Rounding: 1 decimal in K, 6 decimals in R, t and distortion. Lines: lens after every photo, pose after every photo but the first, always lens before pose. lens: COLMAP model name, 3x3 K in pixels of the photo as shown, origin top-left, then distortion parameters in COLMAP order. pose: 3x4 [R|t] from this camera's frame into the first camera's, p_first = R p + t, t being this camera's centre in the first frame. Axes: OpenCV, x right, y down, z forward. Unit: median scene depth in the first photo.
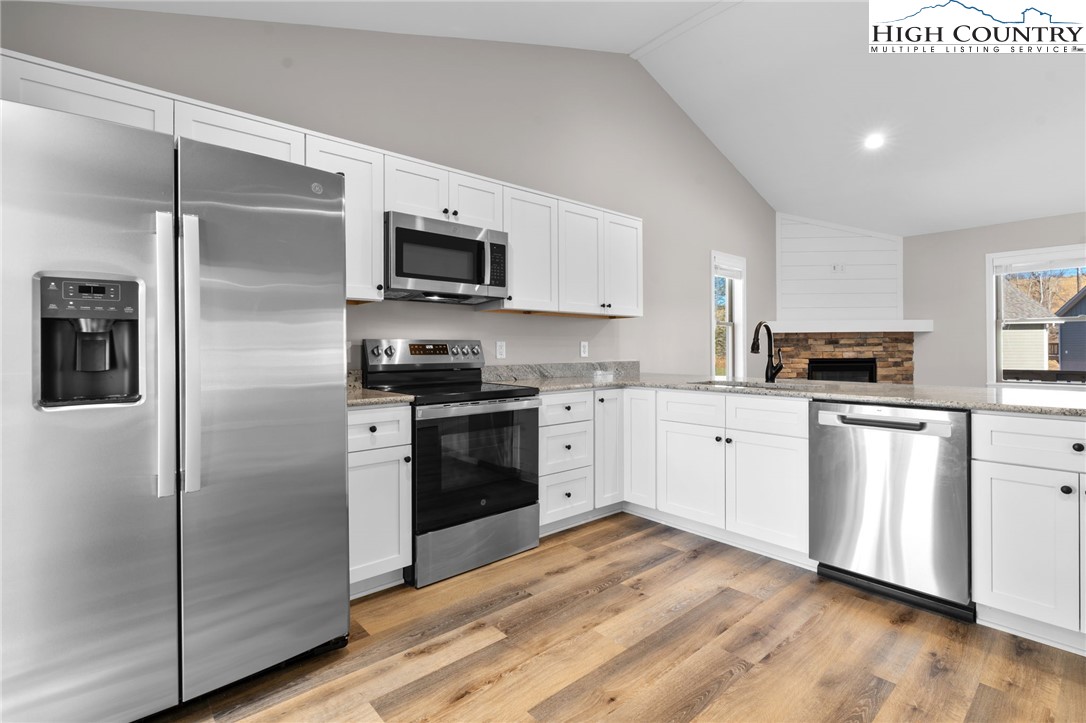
lens RADIAL K [[497.1, 0, 544.9], [0, 497.1, 359.4], [0, 0, 1]] dist [0.001416, -0.000228]
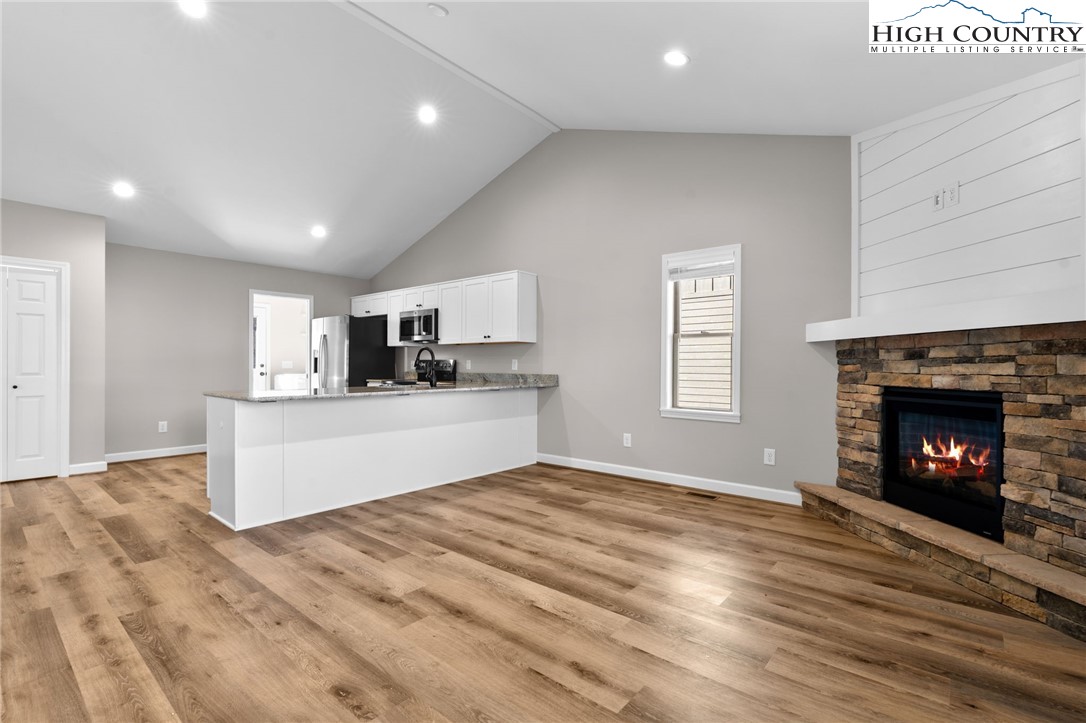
lens RADIAL K [[497.1, 0, 546.0], [0, 497.1, 362.3], [0, 0, 1]] dist [0.001416, -0.000228]
pose [[0.156788, 0.001719, -0.987631, 1.013586], [-0.023588, 0.999720, -0.002005, -0.017458], [0.987351, 0.023611, 0.156785, 0.561587]]
